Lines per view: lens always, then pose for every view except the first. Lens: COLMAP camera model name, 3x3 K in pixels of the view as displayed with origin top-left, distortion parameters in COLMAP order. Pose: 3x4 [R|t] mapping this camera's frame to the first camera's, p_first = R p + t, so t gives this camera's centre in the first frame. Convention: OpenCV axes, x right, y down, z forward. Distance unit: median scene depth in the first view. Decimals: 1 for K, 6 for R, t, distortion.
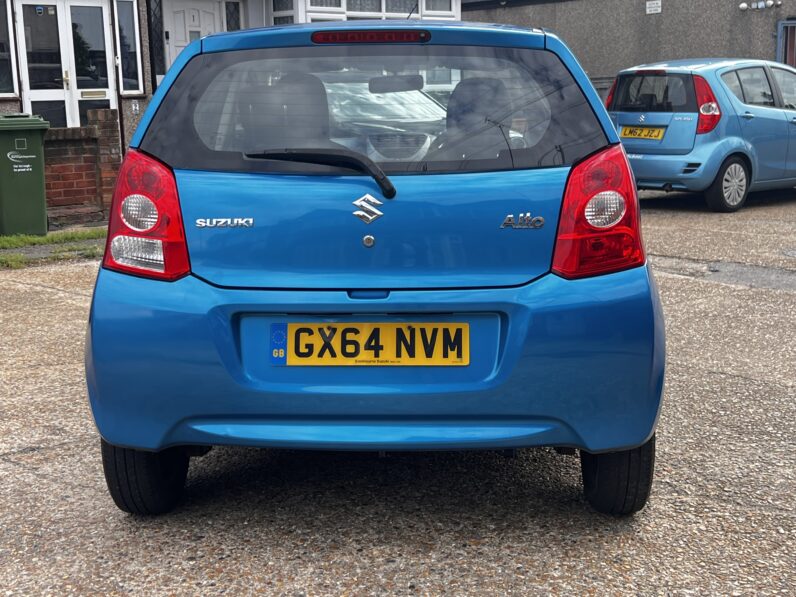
lens RADIAL K [[1104.2, 0, 398.0], [0, 1104.2, 298.5], [0, 0, 1]] dist [0.160227, -0.427917]
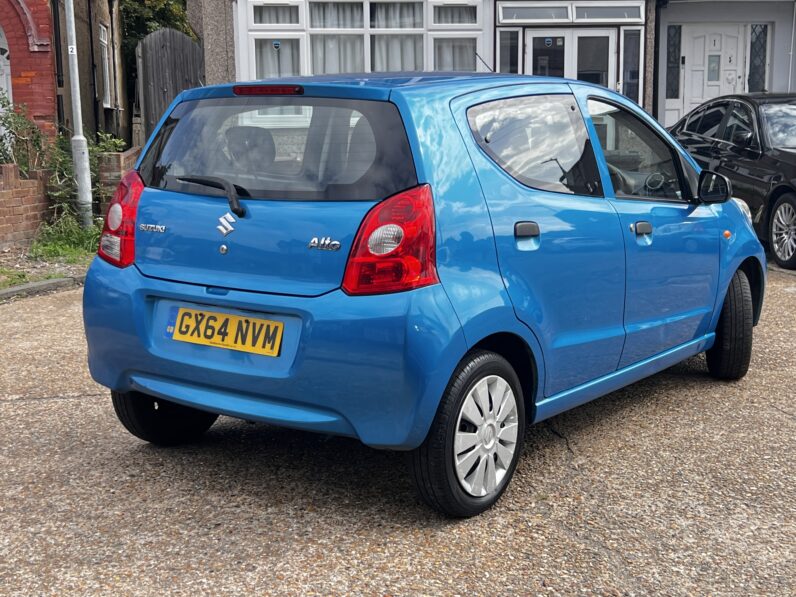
lens RADIAL K [[1104.2, 0, 398.0], [0, 1104.2, 298.5], [0, 0, 1]] dist [0.160227, -0.427917]
pose [[0.833759, 0.101634, -0.542694, 0.809576], [-0.109979, 0.993786, 0.017148, -0.038315], [0.541064, 0.045388, 0.839756, 0.036518]]
